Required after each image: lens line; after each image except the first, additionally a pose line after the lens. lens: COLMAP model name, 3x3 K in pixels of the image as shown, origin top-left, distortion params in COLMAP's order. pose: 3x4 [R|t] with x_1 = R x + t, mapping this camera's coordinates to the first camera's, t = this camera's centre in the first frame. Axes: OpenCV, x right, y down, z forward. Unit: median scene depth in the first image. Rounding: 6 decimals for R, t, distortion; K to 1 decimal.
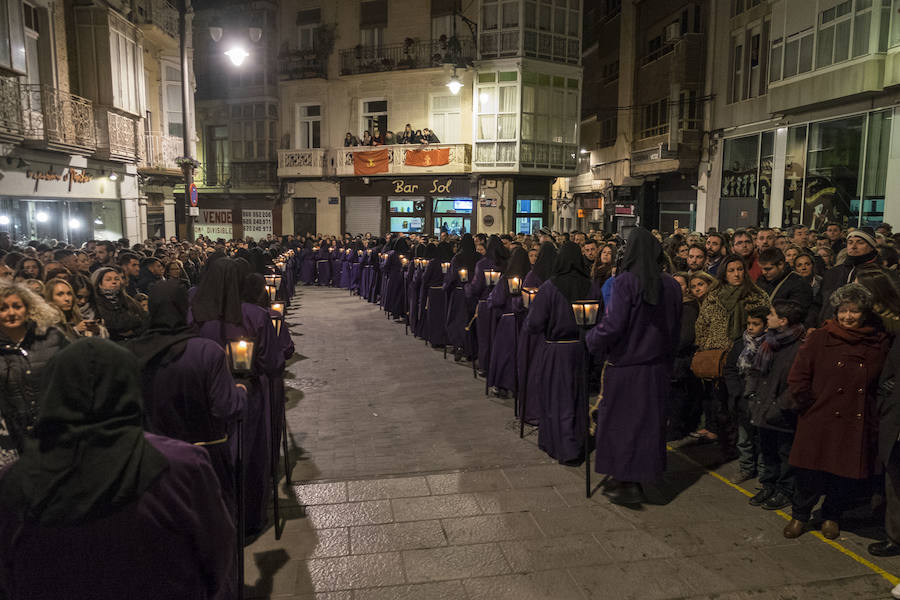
lens RADIAL K [[717.8, 0, 447.8], [0, 717.8, 309.2], [0, 0, 1]] dist [-0.058914, 0.061692]
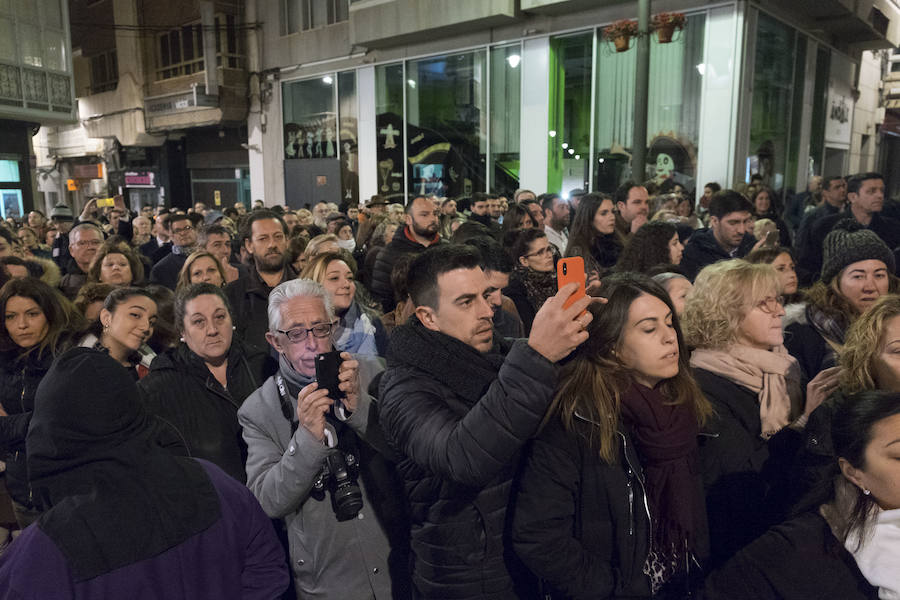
lens RADIAL K [[717.8, 0, 467.4], [0, 717.8, 326.5], [0, 0, 1]] dist [-0.058914, 0.061692]
pose [[0.762456, -0.131339, 0.633570, 0.020916], [0.092739, 0.991255, 0.093882, -0.030888], [-0.640359, -0.012824, 0.767969, 0.271837]]
